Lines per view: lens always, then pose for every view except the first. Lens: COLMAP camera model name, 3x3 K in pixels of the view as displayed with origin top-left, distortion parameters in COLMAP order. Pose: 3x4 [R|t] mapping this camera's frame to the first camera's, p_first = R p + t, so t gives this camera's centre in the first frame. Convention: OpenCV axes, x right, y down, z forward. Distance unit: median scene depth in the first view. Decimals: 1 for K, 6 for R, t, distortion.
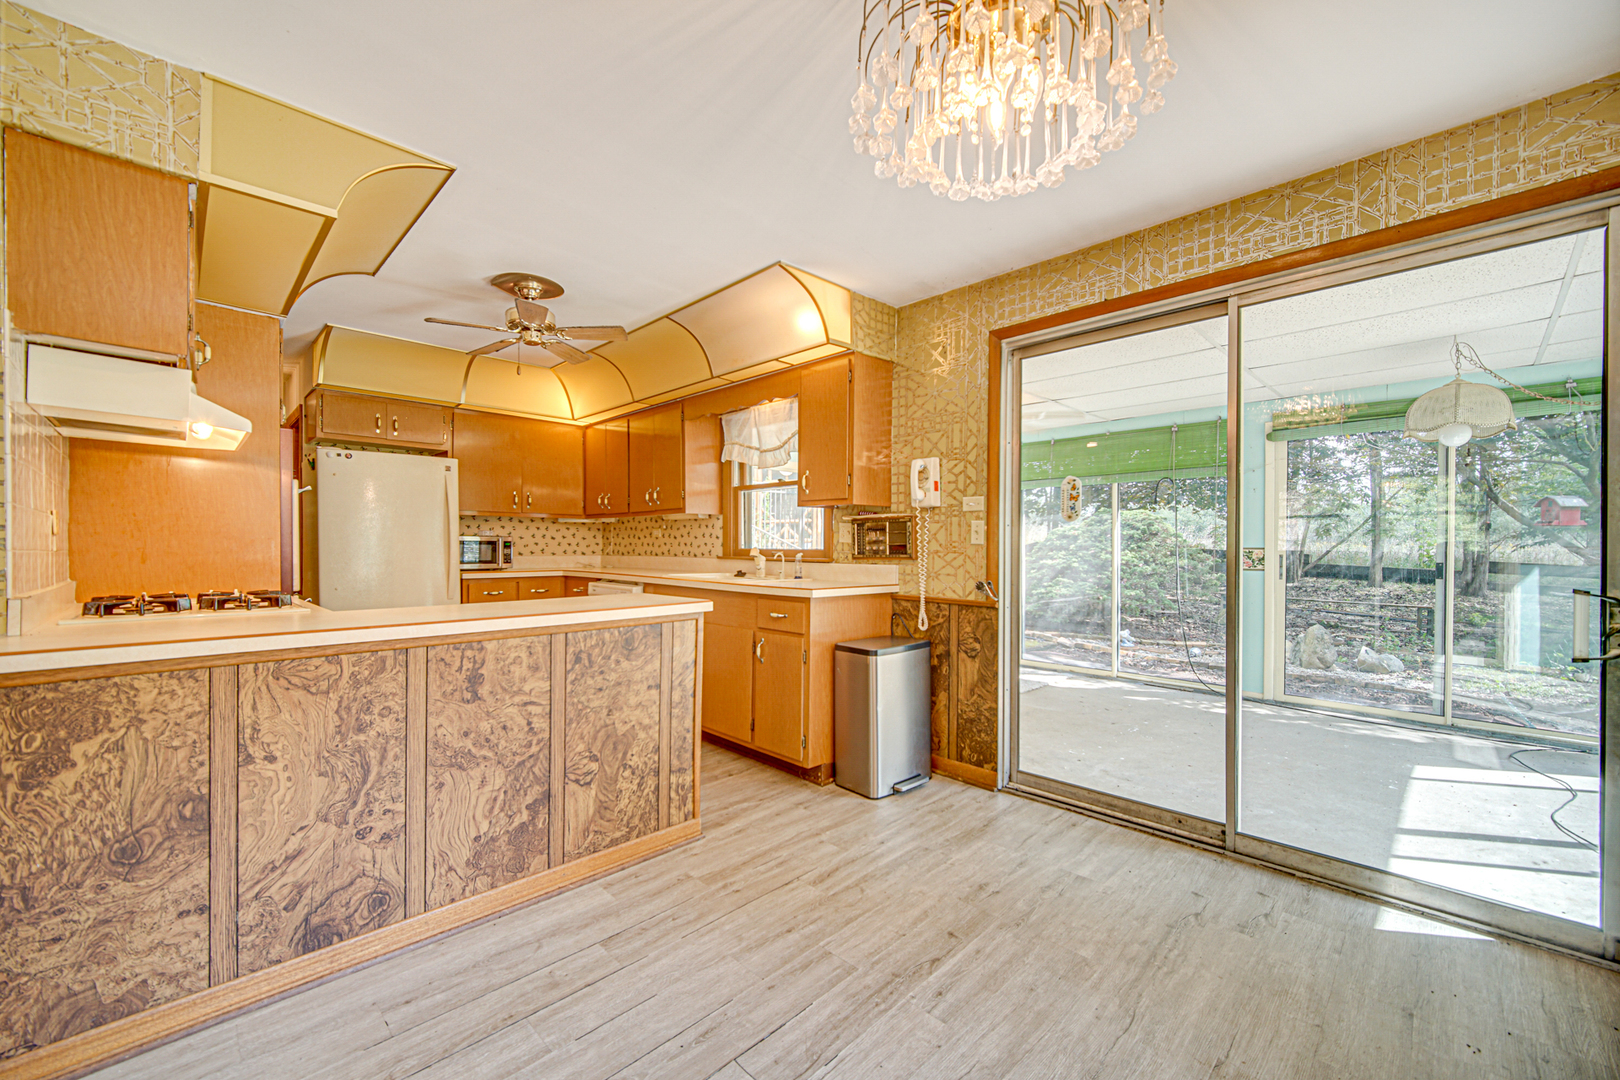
lens RADIAL K [[646.1, 0, 810.0], [0, 646.1, 545.9], [0, 0, 1]] dist [-0.002285, 0.001273]
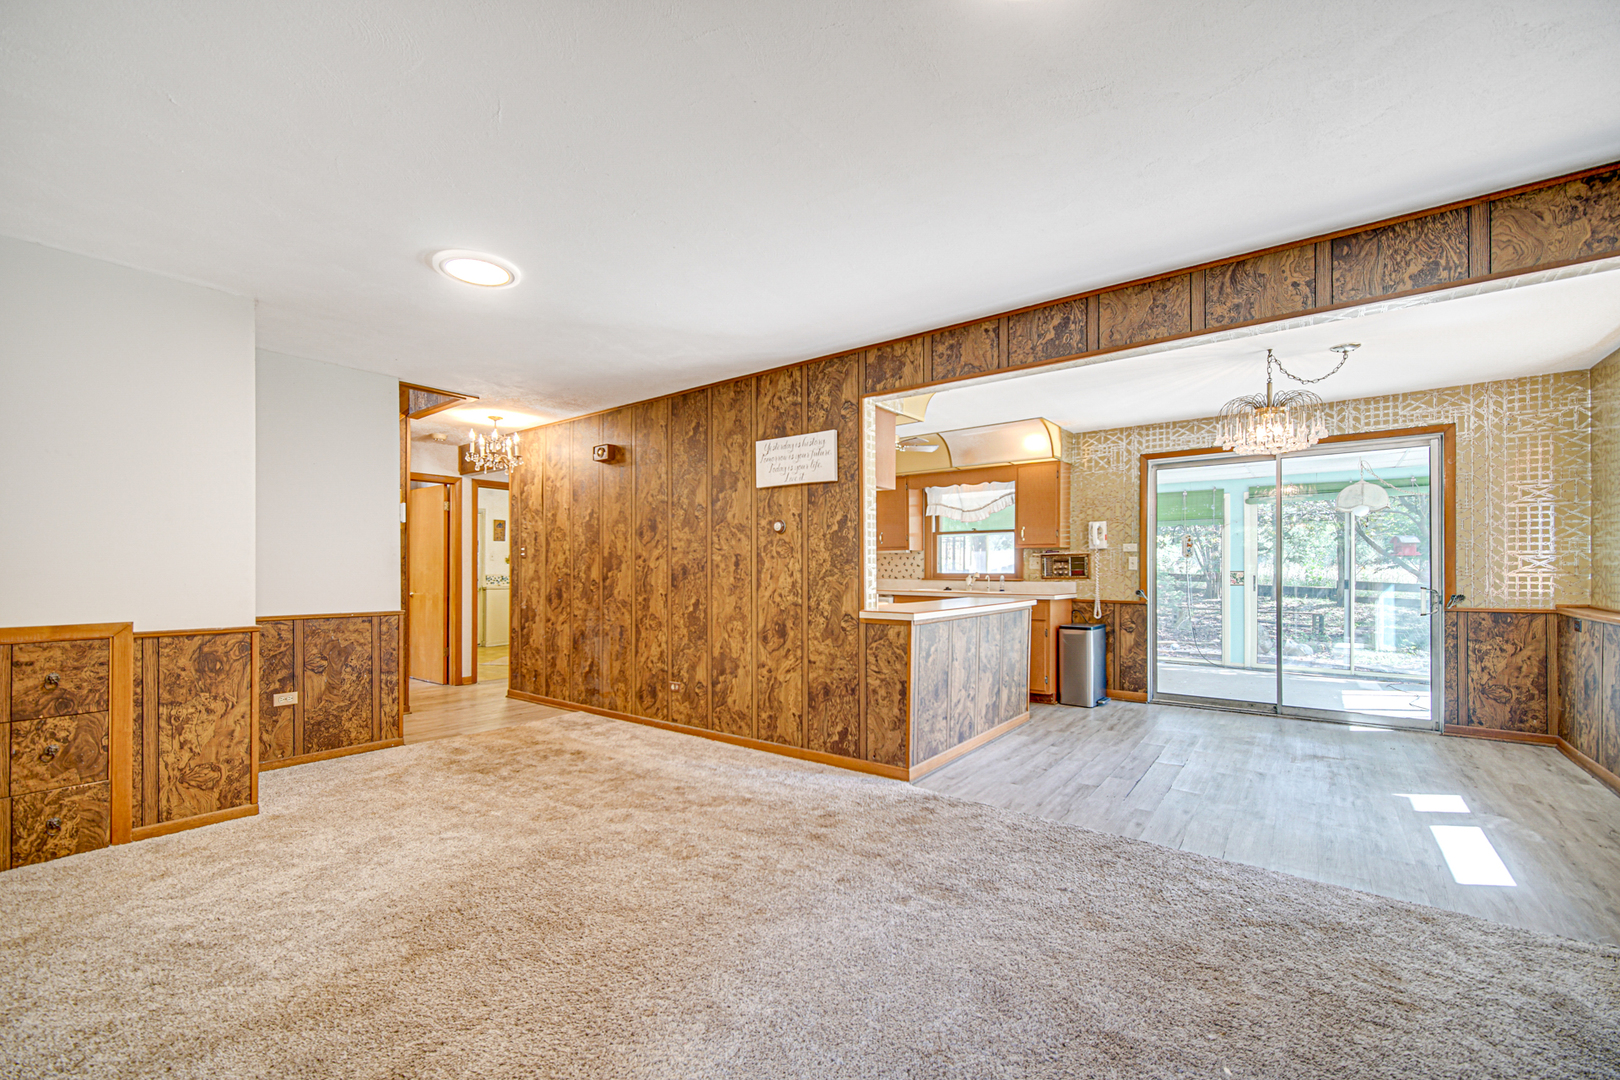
lens RADIAL K [[665.8, 0, 804.3], [0, 665.8, 564.9], [0, 0, 1]] dist [0.003566, -0.000704]
pose [[0.990835, -0.002199, 0.135060, -0.879827], [0.003331, 0.999961, -0.008156, -0.004205], [-0.135036, 0.008531, 0.990804, -0.712039]]
